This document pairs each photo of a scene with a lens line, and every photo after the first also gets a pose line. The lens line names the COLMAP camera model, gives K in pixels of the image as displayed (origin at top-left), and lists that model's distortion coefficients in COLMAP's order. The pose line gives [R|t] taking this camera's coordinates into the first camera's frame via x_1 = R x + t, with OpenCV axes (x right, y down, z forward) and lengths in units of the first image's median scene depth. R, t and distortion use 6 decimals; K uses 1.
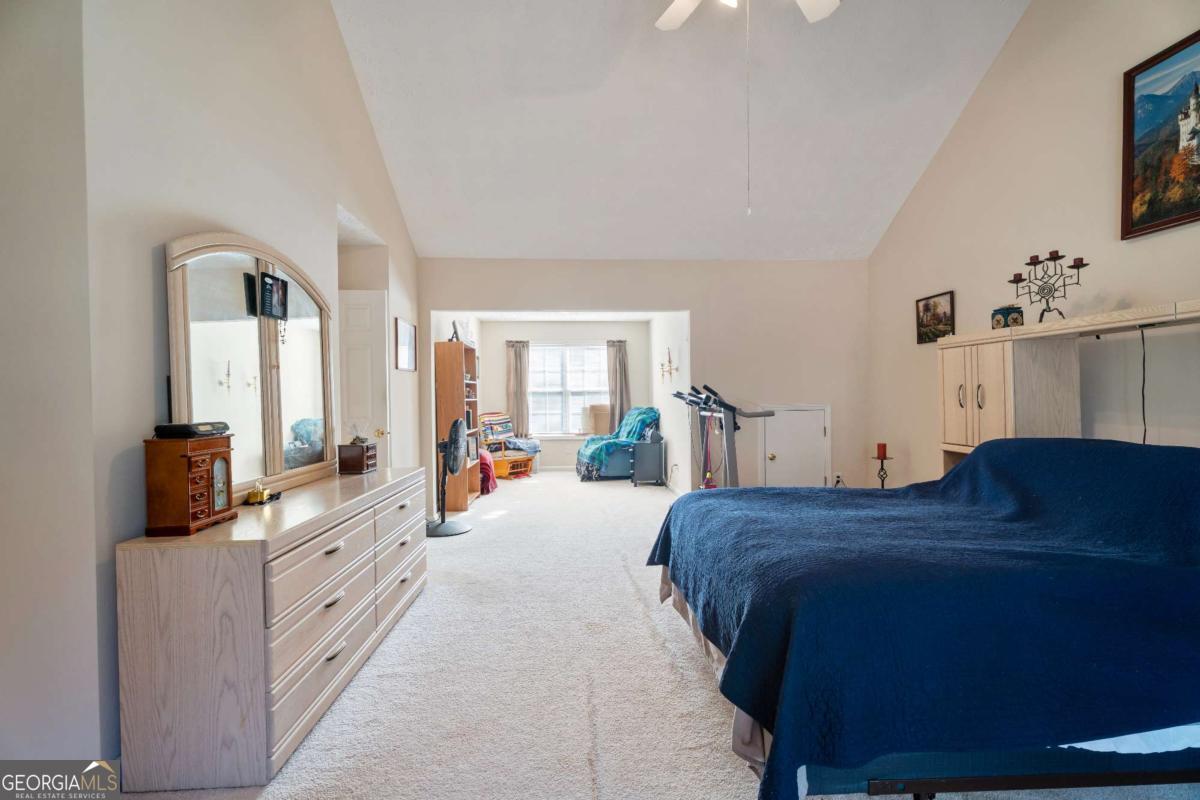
lens RADIAL K [[523.6, 0, 592.8], [0, 523.6, 399.5], [0, 0, 1]] dist [-0.002027, -0.000699]
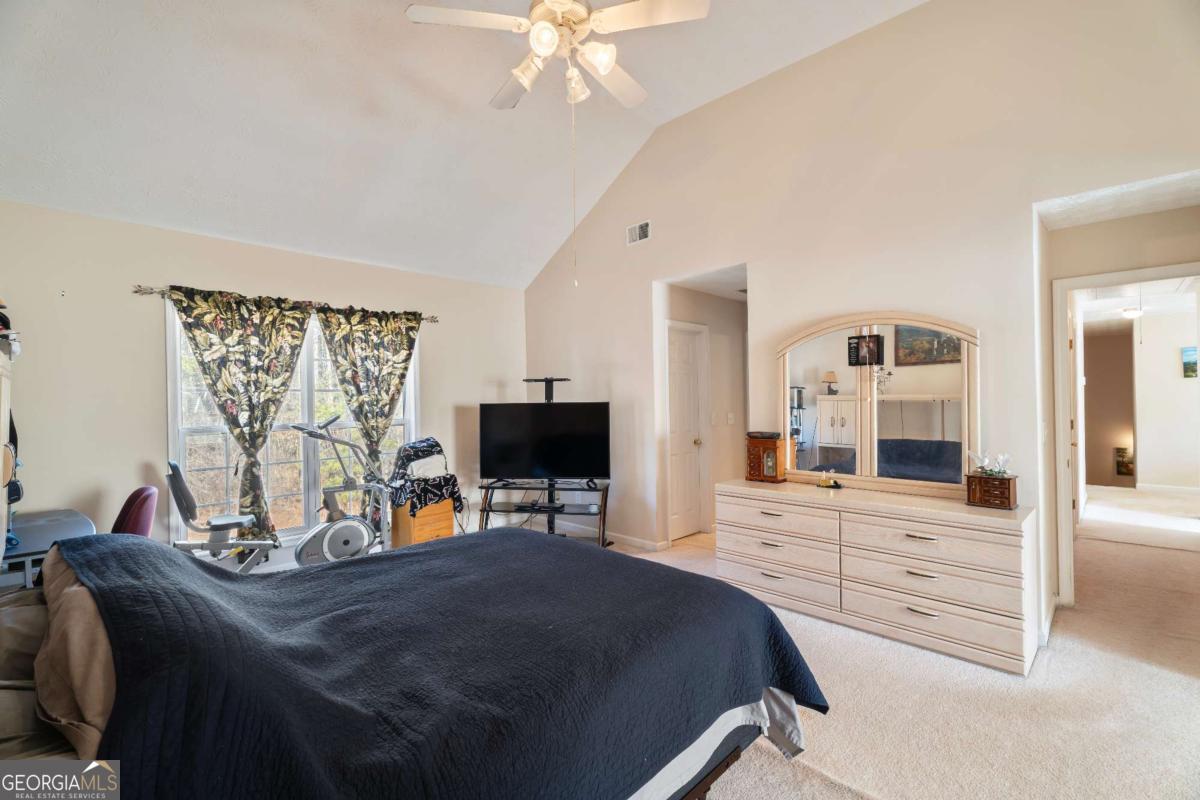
lens RADIAL K [[523.6, 0, 598.2], [0, 523.6, 399.0], [0, 0, 1]] dist [-0.002027, -0.000699]
pose [[-0.718212, 0.019208, -0.695559, 0.343636], [0.013400, 0.999815, 0.013774, -0.036373], [0.695695, 0.000572, -0.718337, 0.589342]]
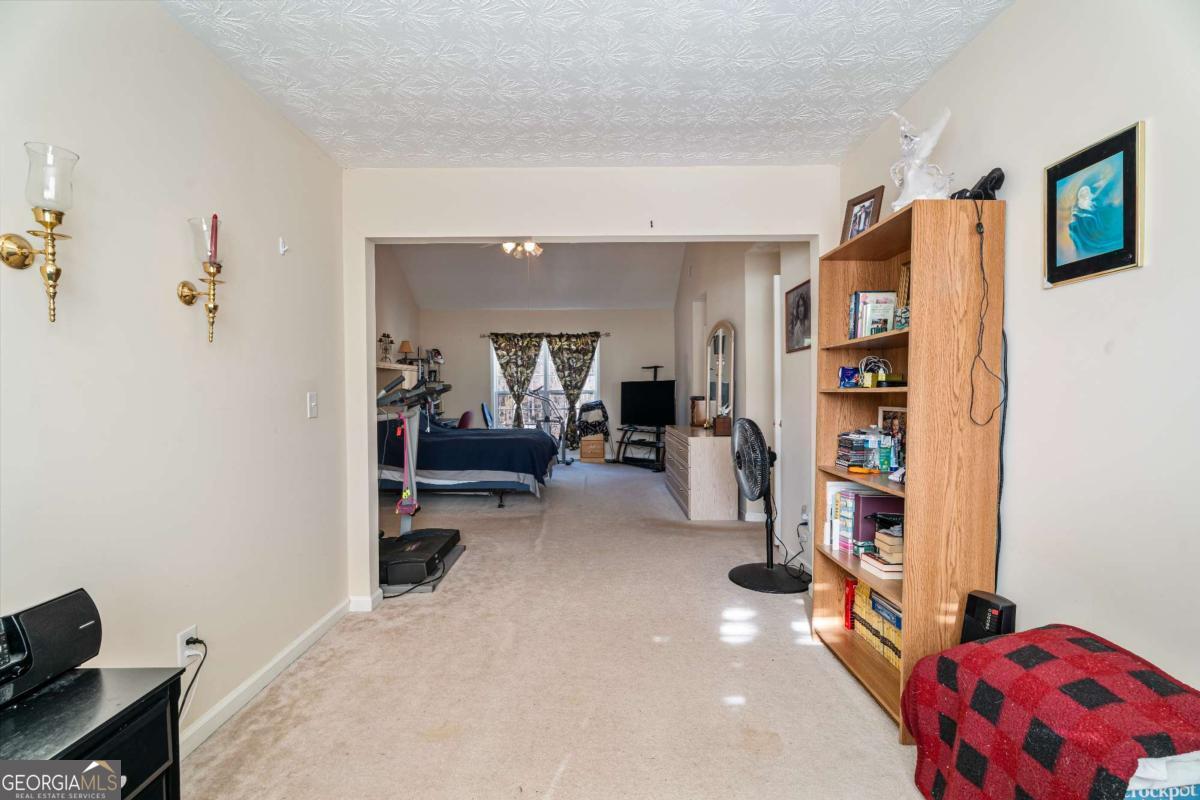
lens RADIAL K [[523.6, 0, 603.7], [0, 523.6, 397.9], [0, 0, 1]] dist [-0.002027, -0.000699]
pose [[-0.999845, 0.016171, 0.006911, -0.041400], [0.016298, 0.999690, 0.018838, -0.004903], [-0.006604, 0.018947, -0.999799, 1.281053]]
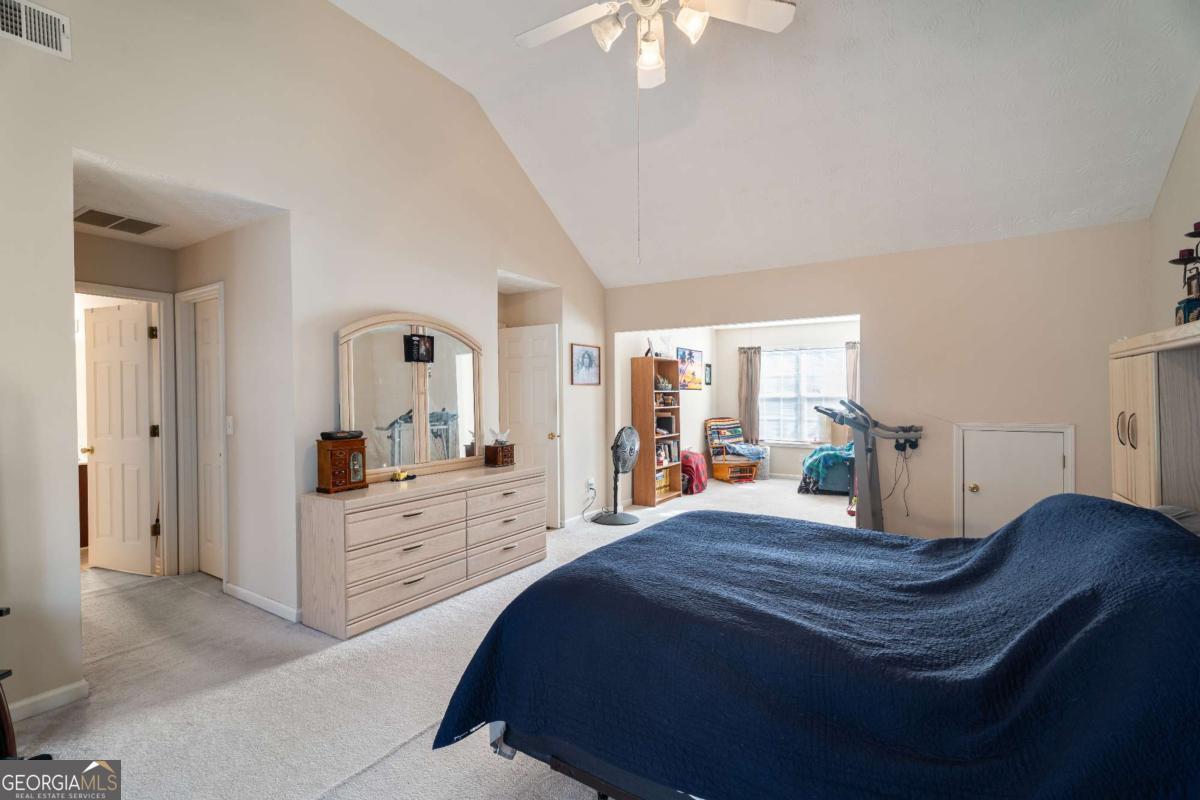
lens RADIAL K [[523.6, 0, 605.1], [0, 523.6, 401.1], [0, 0, 1]] dist [-0.002027, -0.000699]
pose [[0.820727, 0.012071, -0.571193, 0.279498], [-0.006512, 0.999909, 0.011774, -0.024090], [0.571284, -0.005943, 0.820731, 0.015876]]
